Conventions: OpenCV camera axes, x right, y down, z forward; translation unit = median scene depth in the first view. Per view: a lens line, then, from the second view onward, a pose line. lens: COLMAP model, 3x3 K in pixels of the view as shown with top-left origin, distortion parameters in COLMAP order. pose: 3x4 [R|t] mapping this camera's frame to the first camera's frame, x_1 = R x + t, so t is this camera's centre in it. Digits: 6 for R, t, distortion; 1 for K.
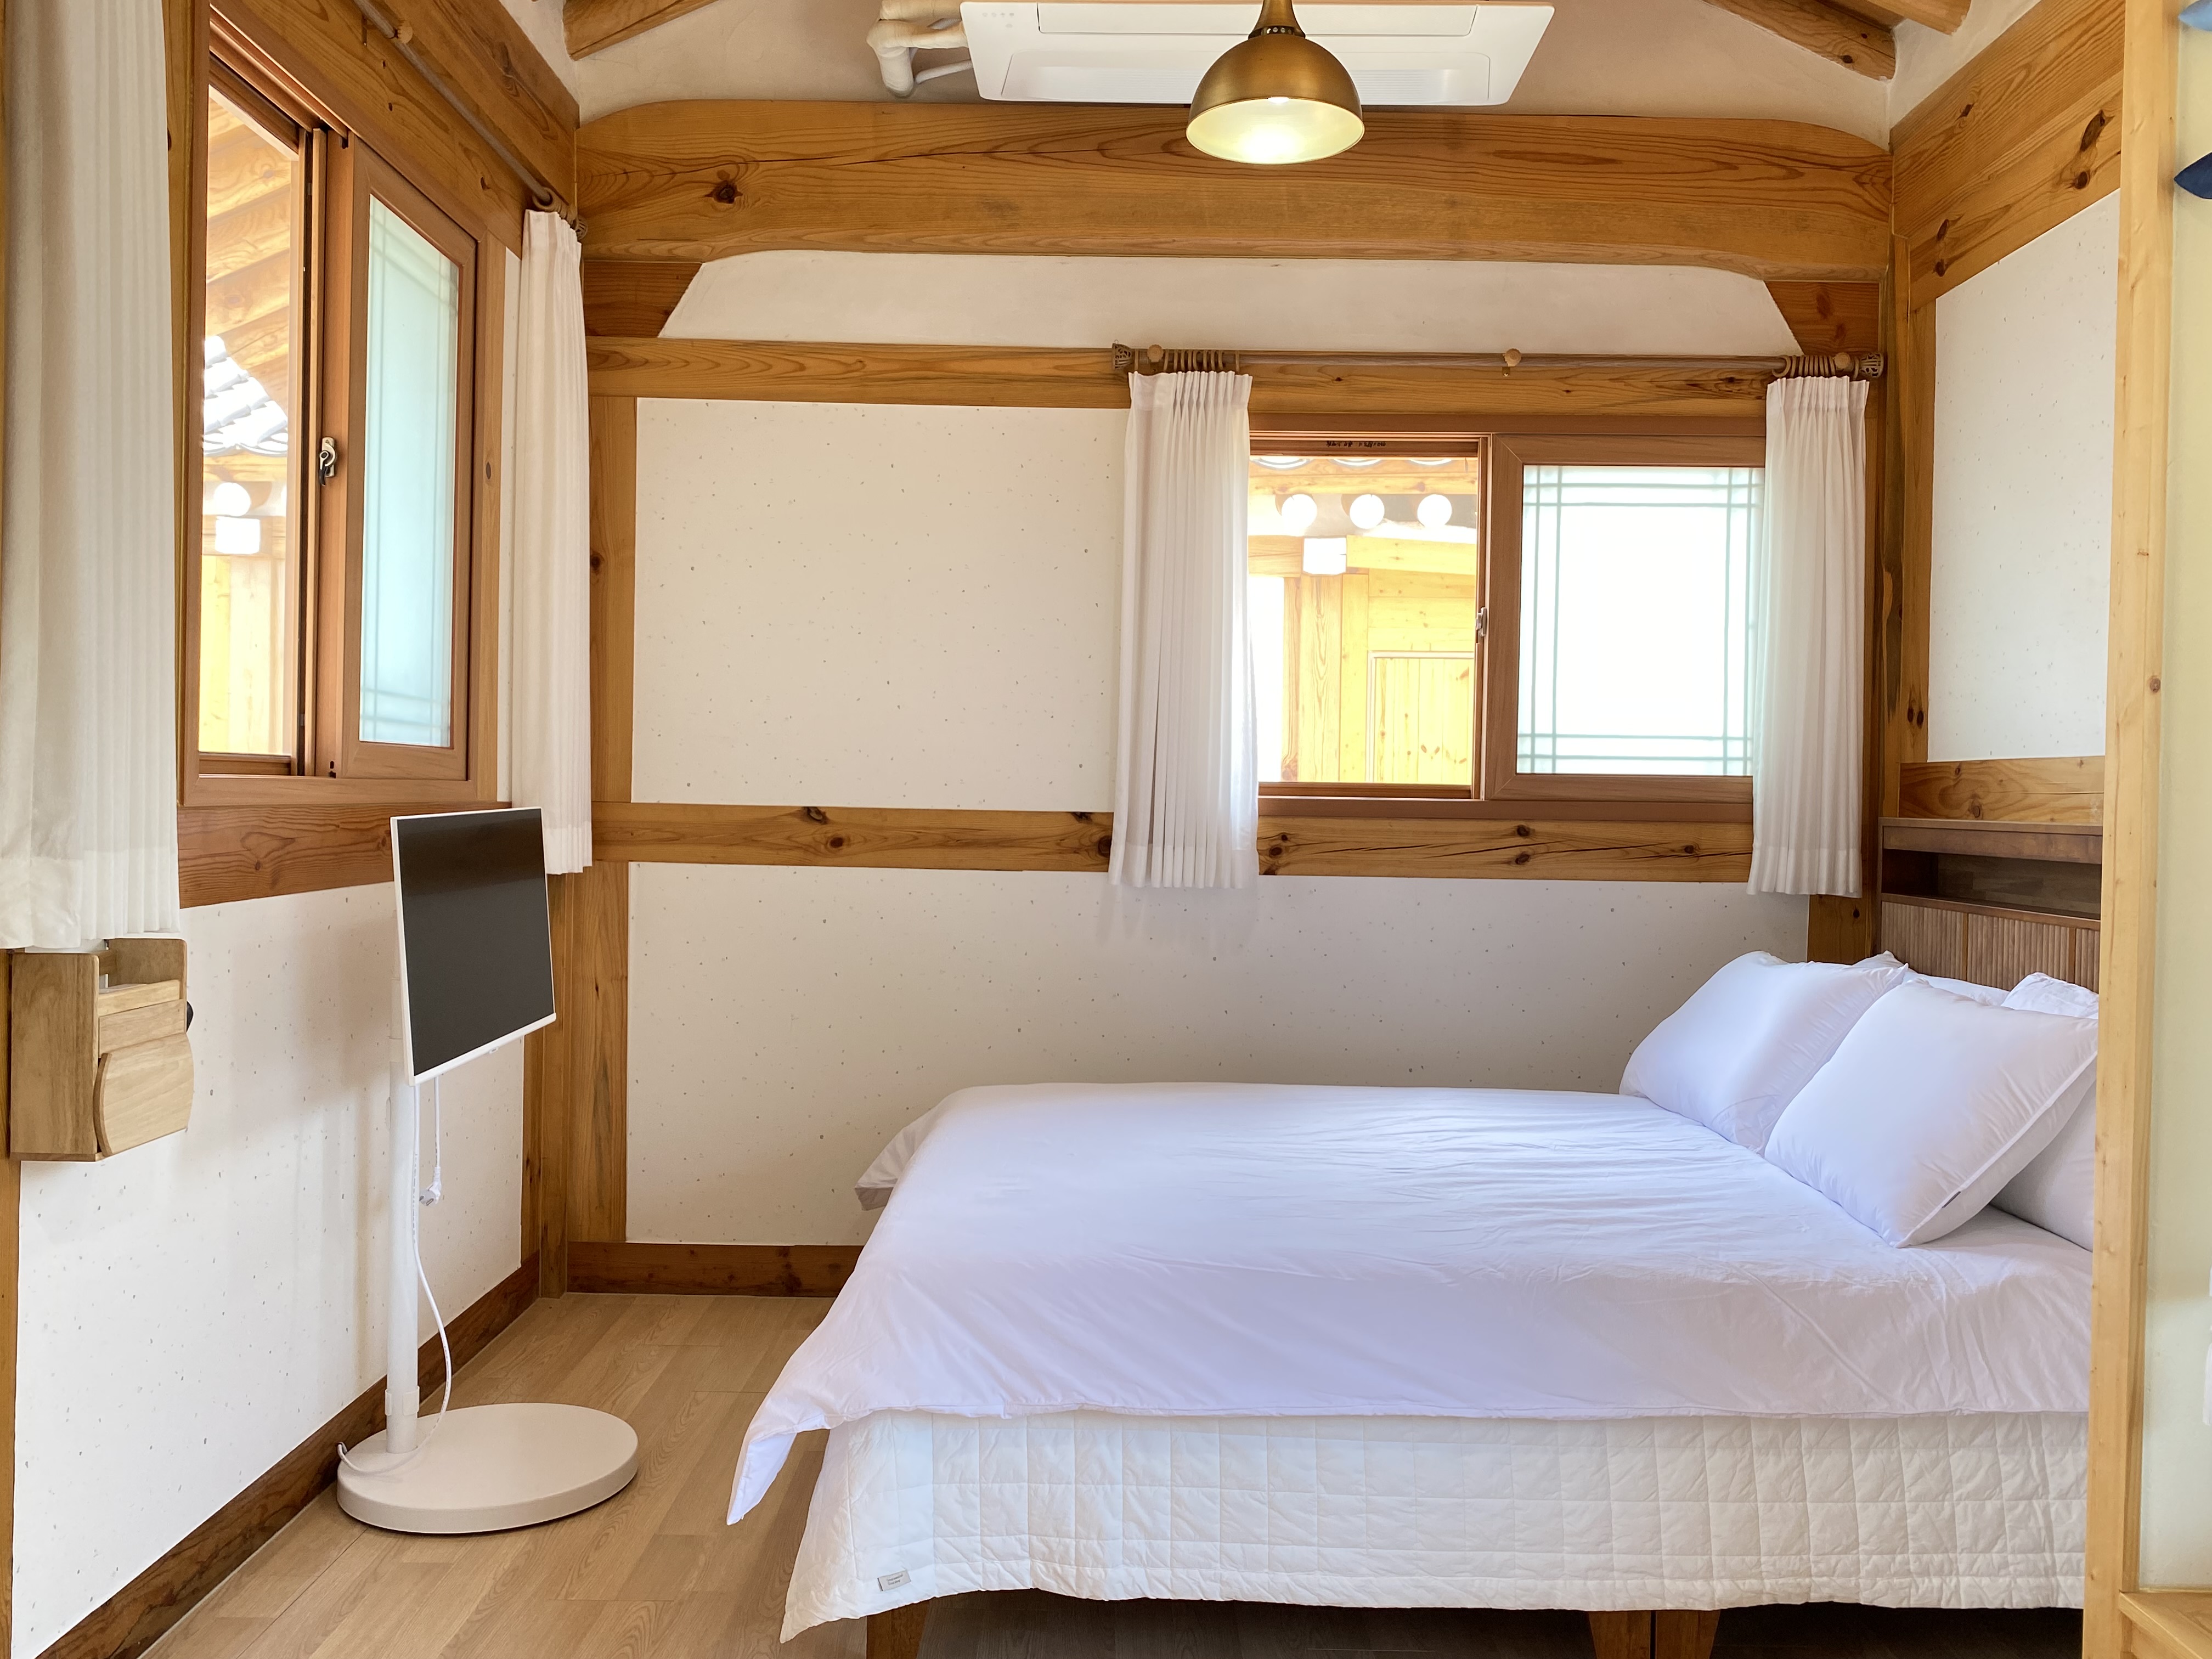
lens RADIAL K [[1768.2, 0, 1101.8], [0, 1768.2, 818.1], [0, 0, 1]] dist [-0.000790, -0.006160]
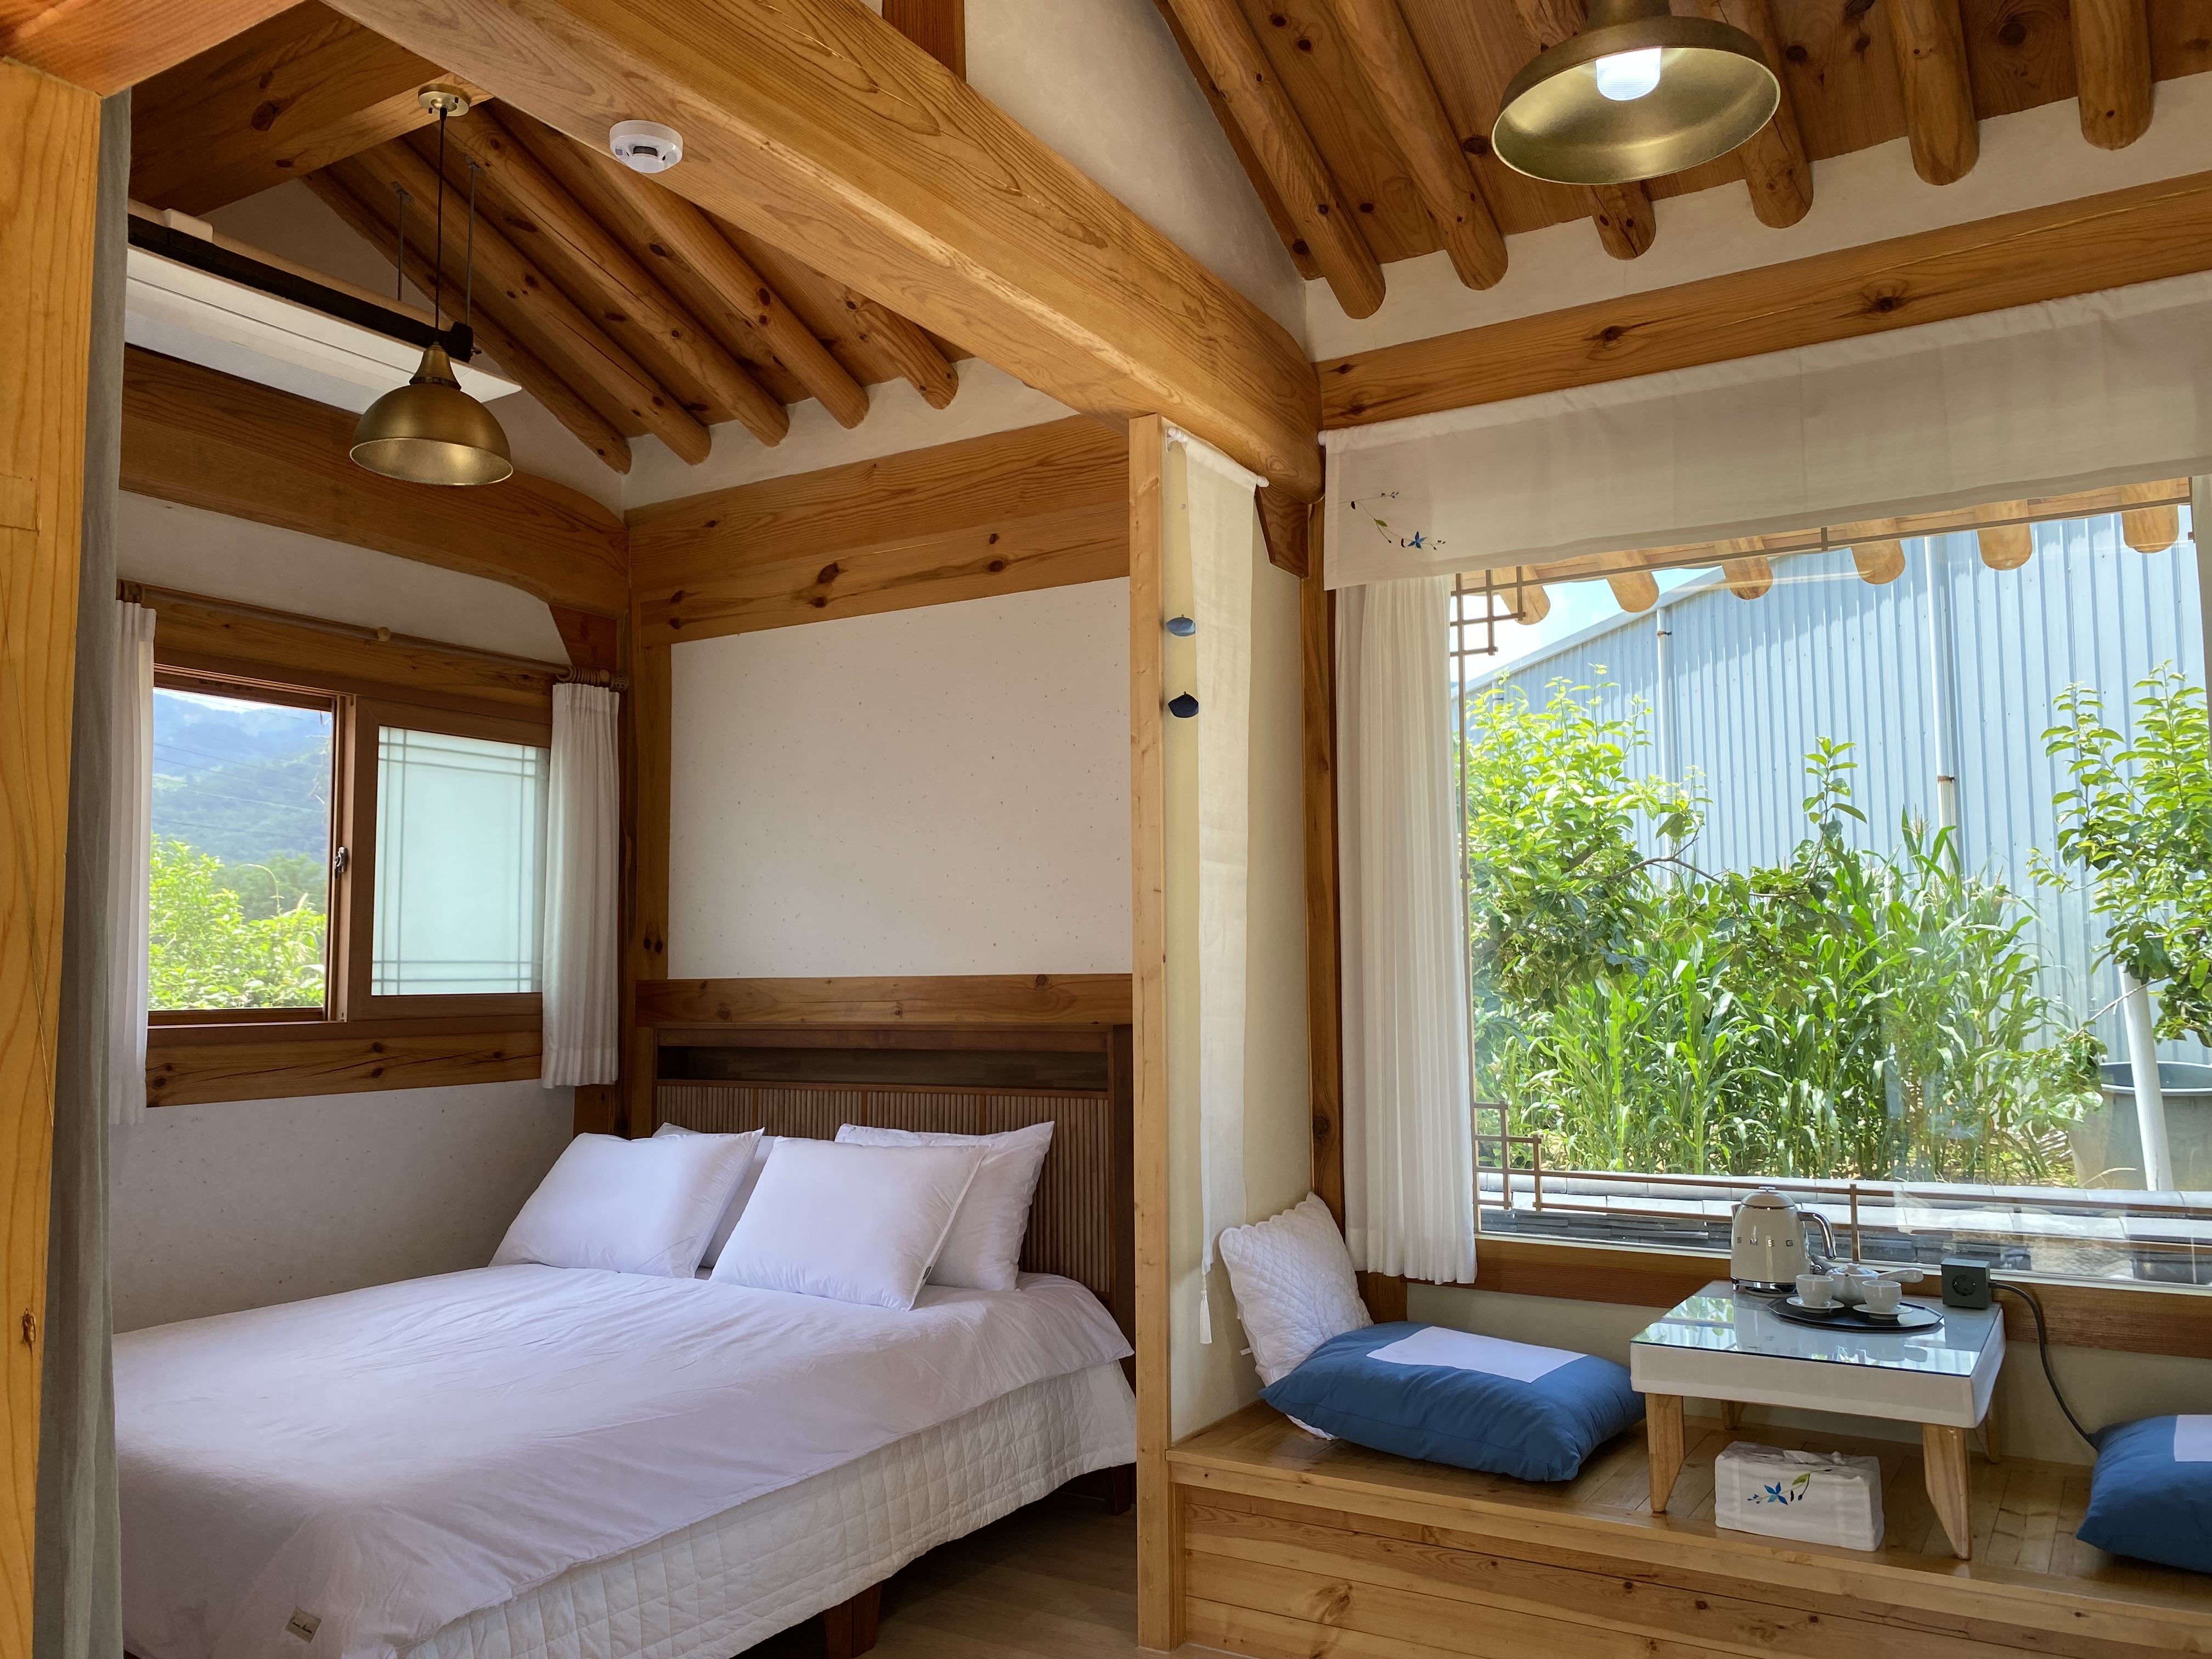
lens RADIAL K [[1685.3, 0, 1102.9], [0, 1685.3, 801.2], [0, 0, 1]] dist [-0.008811, -0.005428]
pose [[0.507964, 0.070032, 0.858527, -0.461422], [0.027795, 0.994838, -0.097596, -0.031495], [-0.860930, 0.073438, 0.503395, 0.050294]]
